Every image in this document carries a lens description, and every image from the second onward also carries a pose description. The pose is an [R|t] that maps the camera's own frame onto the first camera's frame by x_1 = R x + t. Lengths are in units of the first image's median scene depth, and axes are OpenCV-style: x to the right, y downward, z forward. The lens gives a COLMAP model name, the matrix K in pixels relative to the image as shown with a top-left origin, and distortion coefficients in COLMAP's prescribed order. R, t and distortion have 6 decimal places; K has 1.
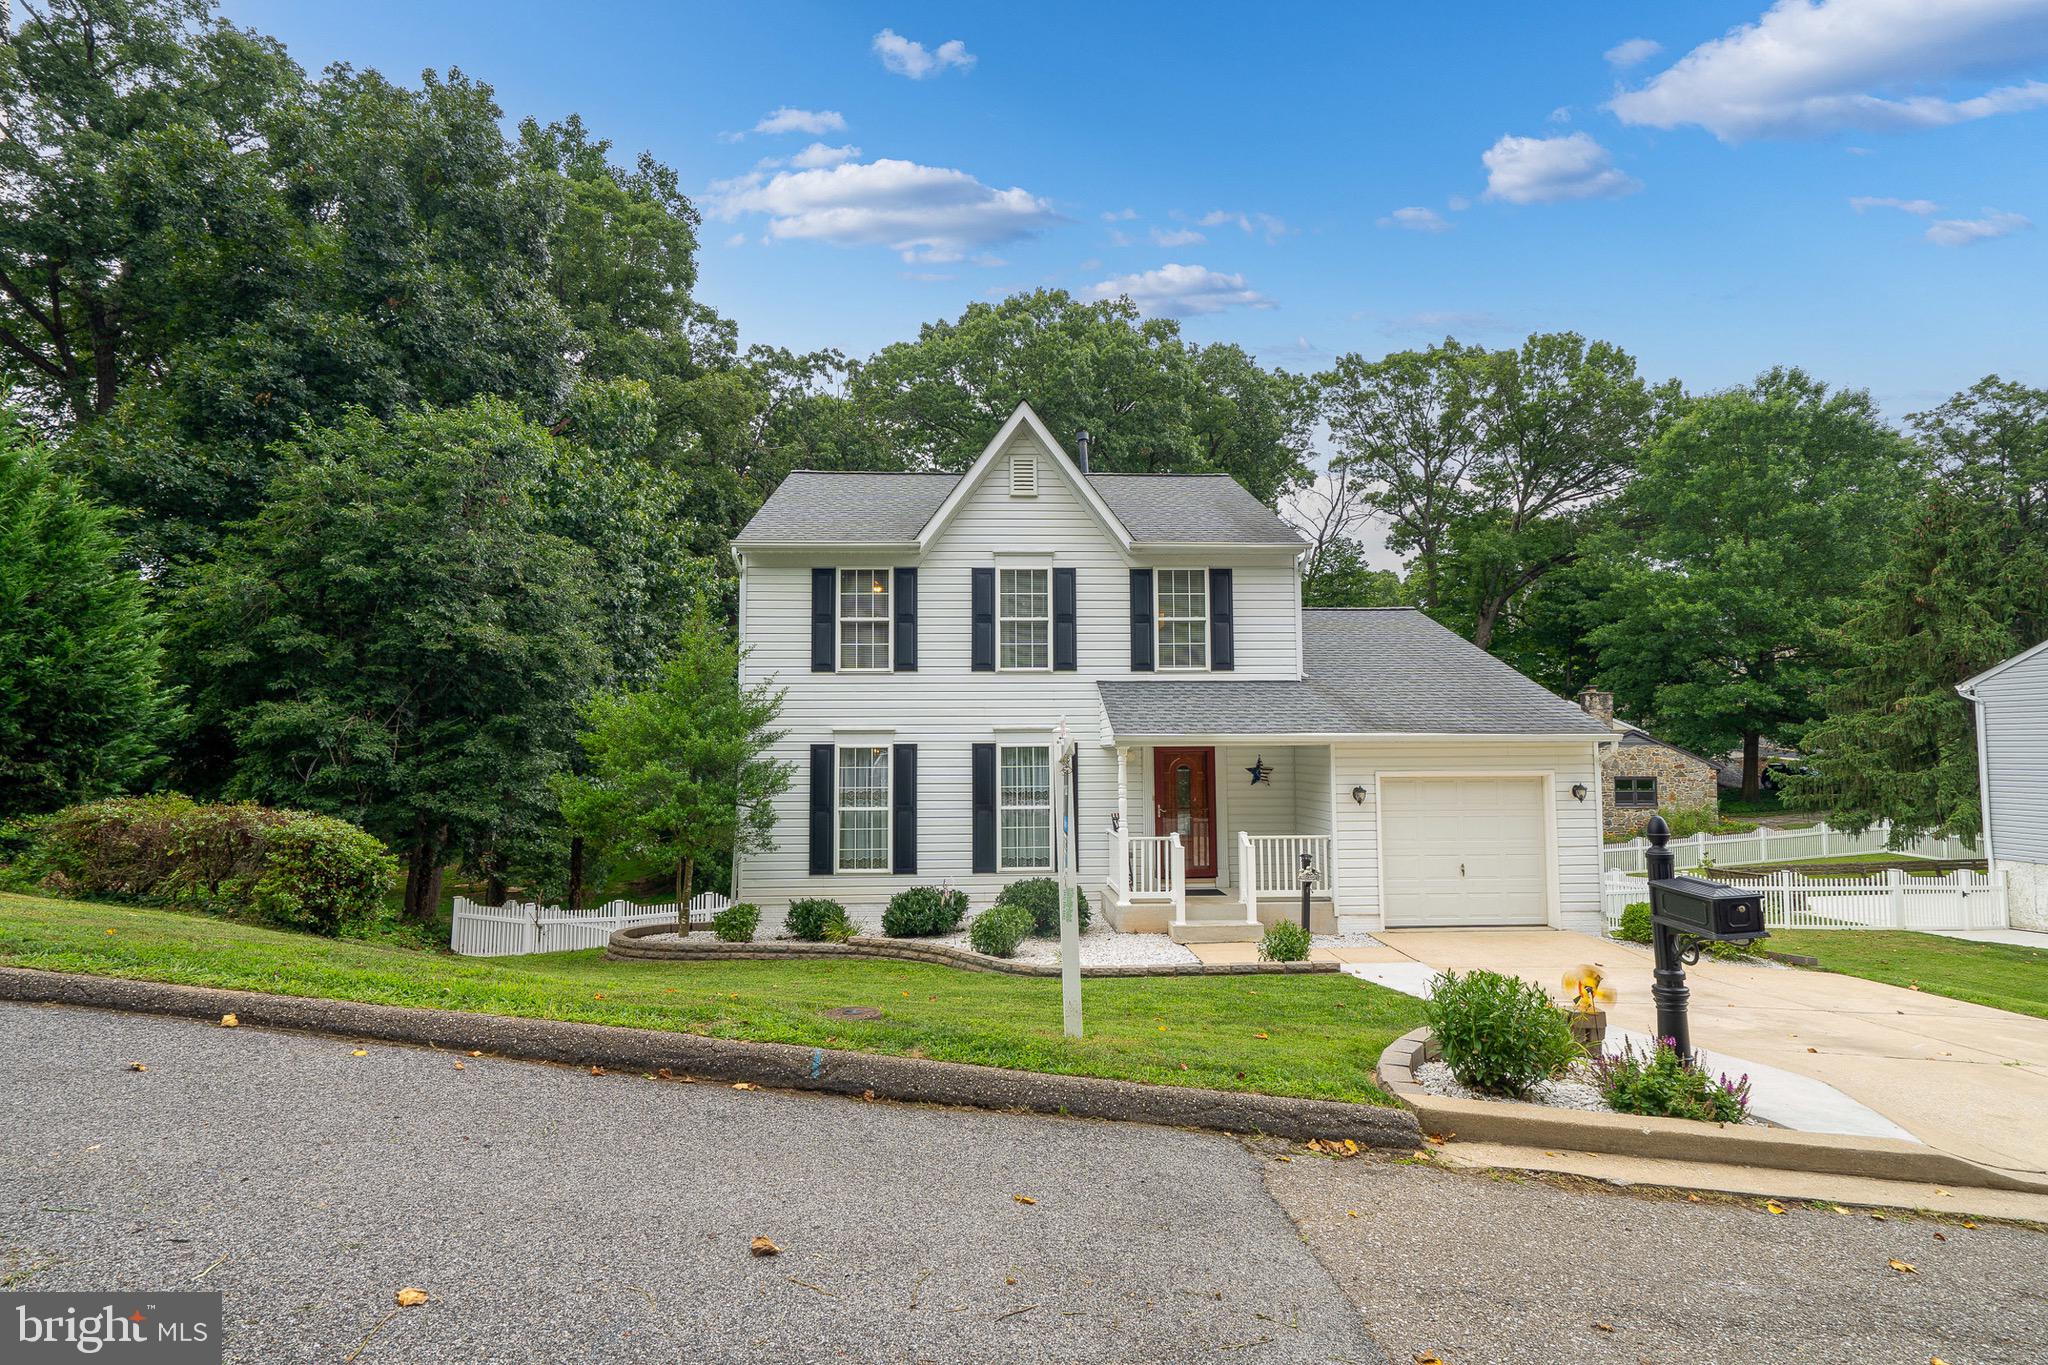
lens RADIAL K [[998.7, 0, 1023.1], [0, 998.7, 682.8], [0, 0, 1]] dist [0.008264, 0.000698]
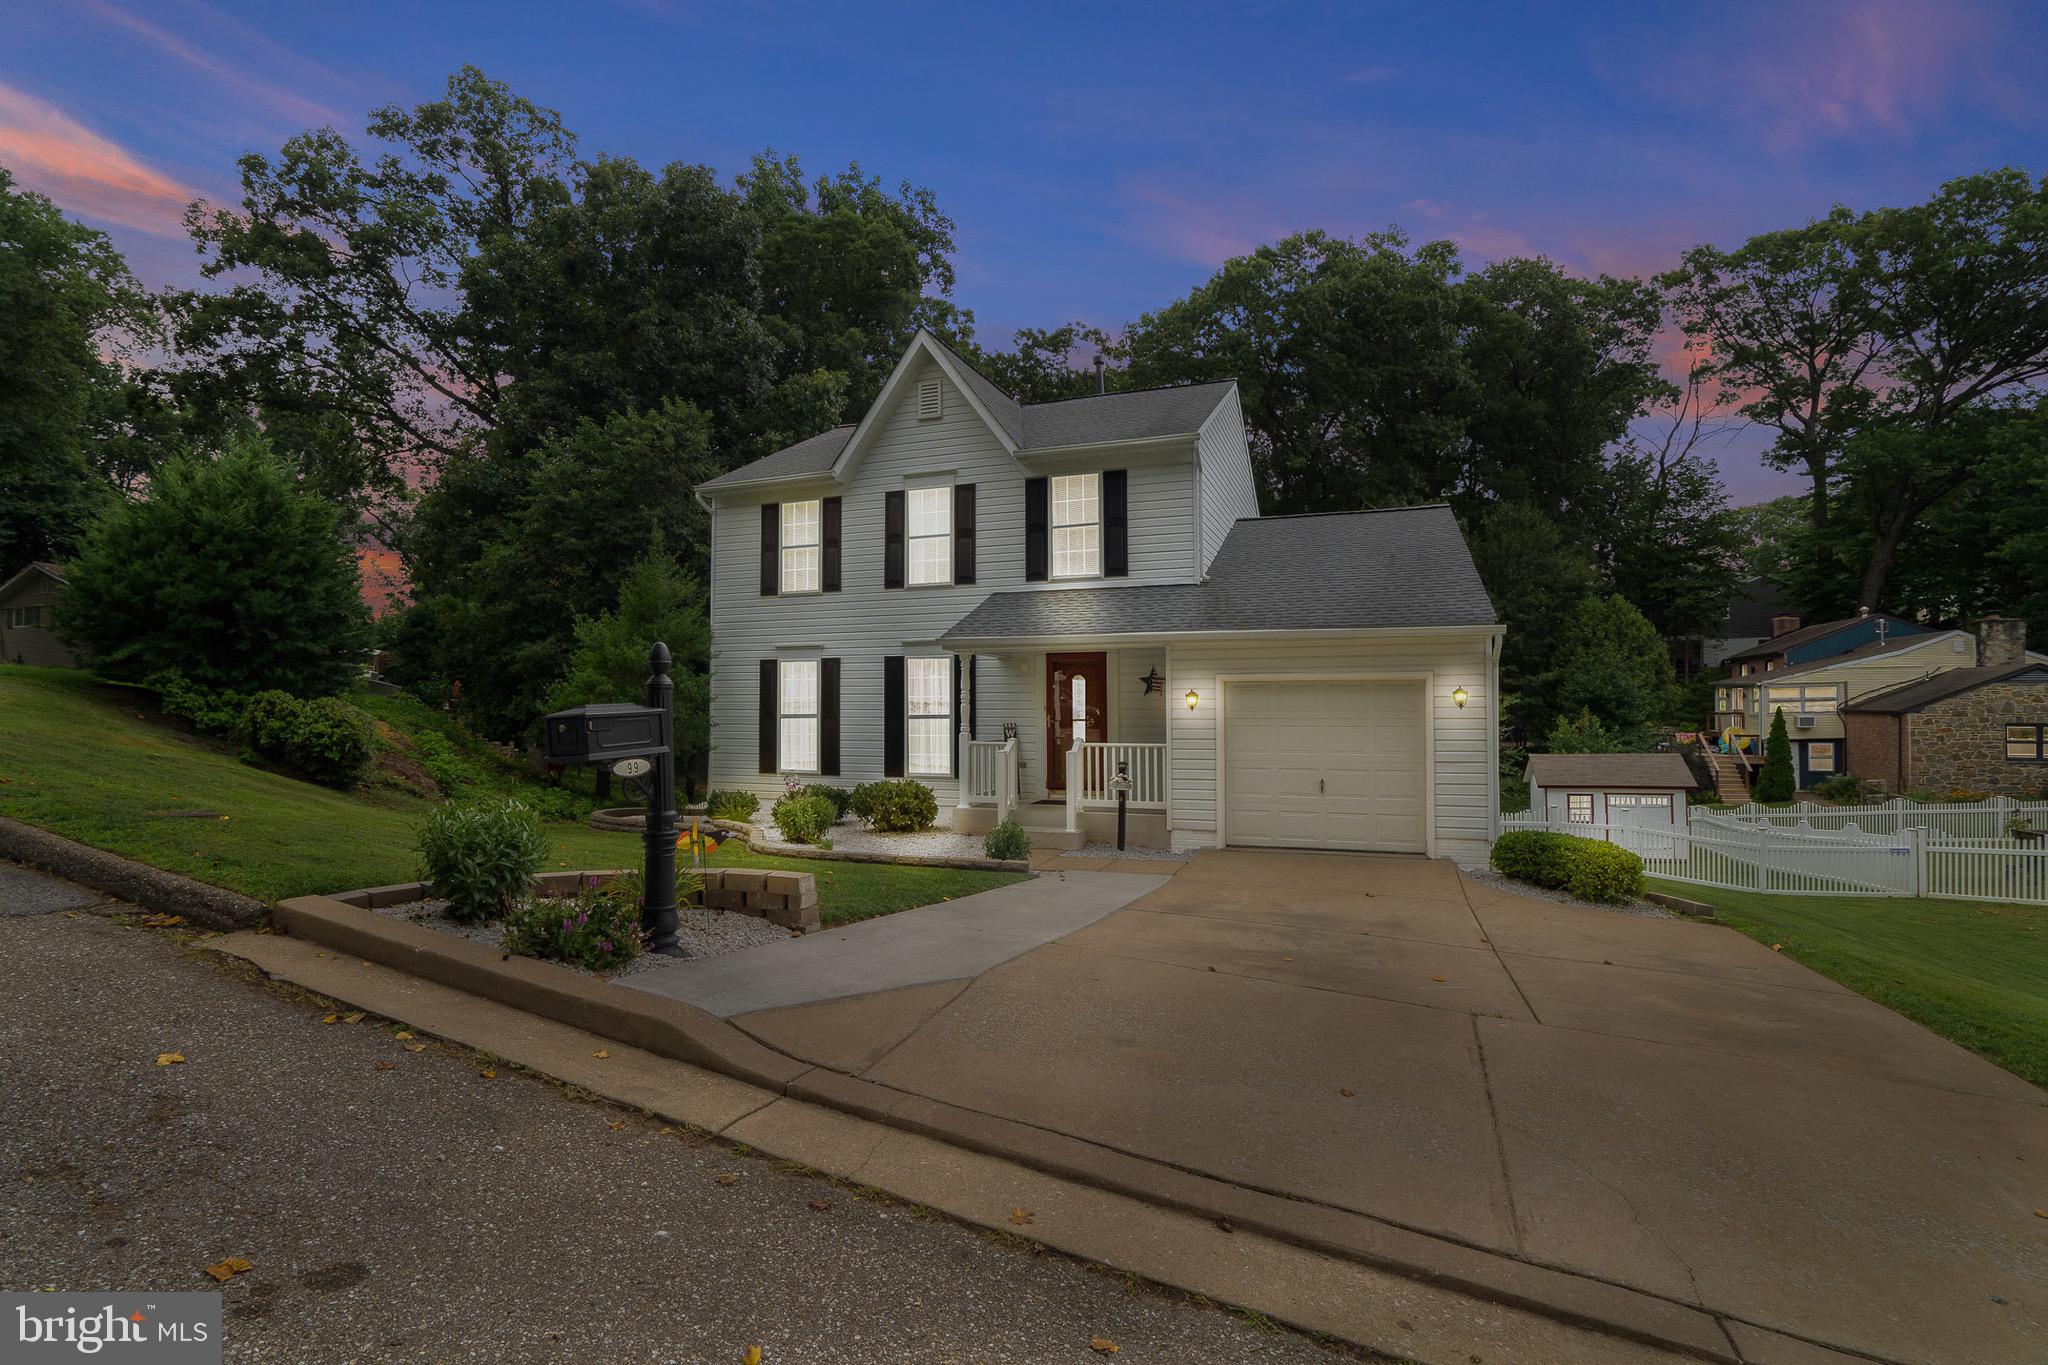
lens RADIAL K [[935.6, 0, 1023.5], [0, 935.6, 667.6], [0, 0, 1]] dist [-0.031159, 0.003553]
pose [[0.921852, -0.013375, -0.387312, 0.140127], [0.022723, 0.999550, 0.019565, 0.016791], [0.386876, -0.026837, 0.921741, 0.040441]]
